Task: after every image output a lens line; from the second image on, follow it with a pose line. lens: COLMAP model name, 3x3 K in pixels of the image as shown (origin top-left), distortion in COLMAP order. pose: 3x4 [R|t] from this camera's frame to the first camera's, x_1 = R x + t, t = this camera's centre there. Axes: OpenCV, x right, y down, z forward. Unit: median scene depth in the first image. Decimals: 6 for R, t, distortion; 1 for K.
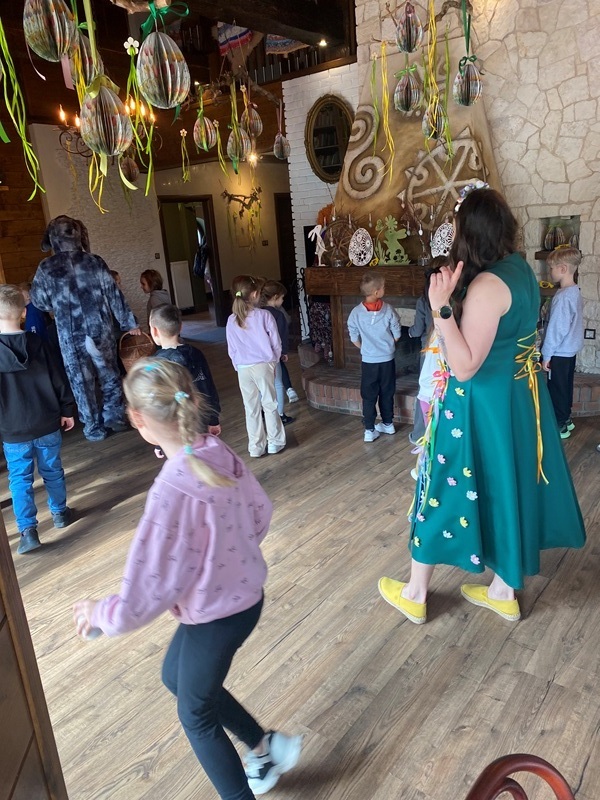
lens RADIAL K [[615.5, 0, 309.9], [0, 615.5, 401.2], [0, 0, 1]] dist [0.035284, -0.039241]
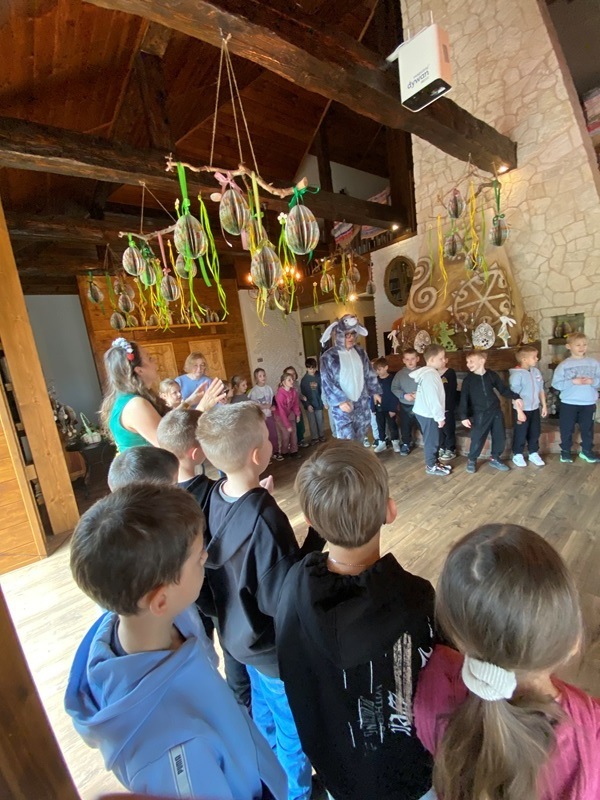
lens RADIAL K [[326.2, 0, 298.5], [0, 326.2, 401.6], [0, 0, 1]] dist [-0.003718, -0.000916]
pose [[0.969175, -0.005302, -0.246315, -0.022904], [-0.015111, 0.996607, -0.080911, -0.022059], [0.245908, 0.082139, 0.965807, 0.120468]]
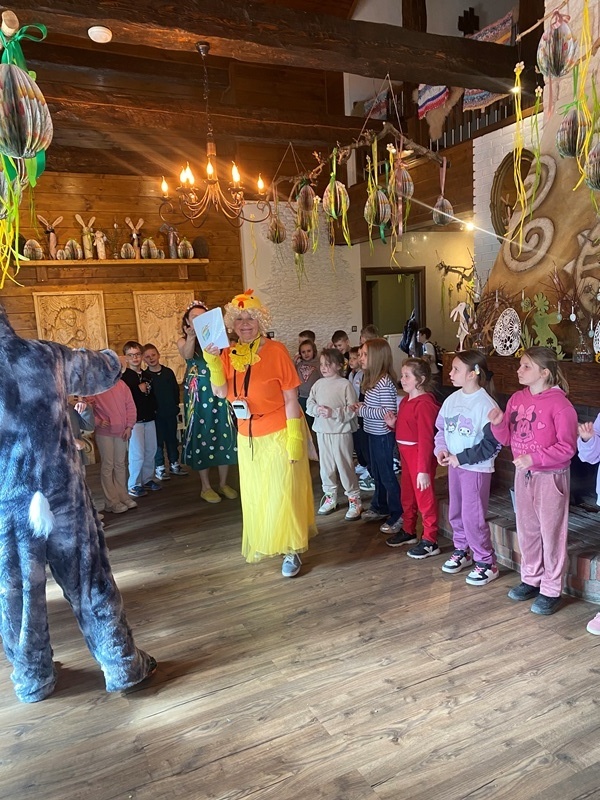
lens RADIAL K [[615.5, 0, 313.0], [0, 615.5, 406.5], [0, 0, 1]] dist [0.035284, -0.039241]
pose [[0.901867, 0.095909, -0.421234, 0.204295], [-0.136917, 0.988237, -0.068133, -0.075838], [0.409744, 0.119121, 0.904389, 0.224983]]
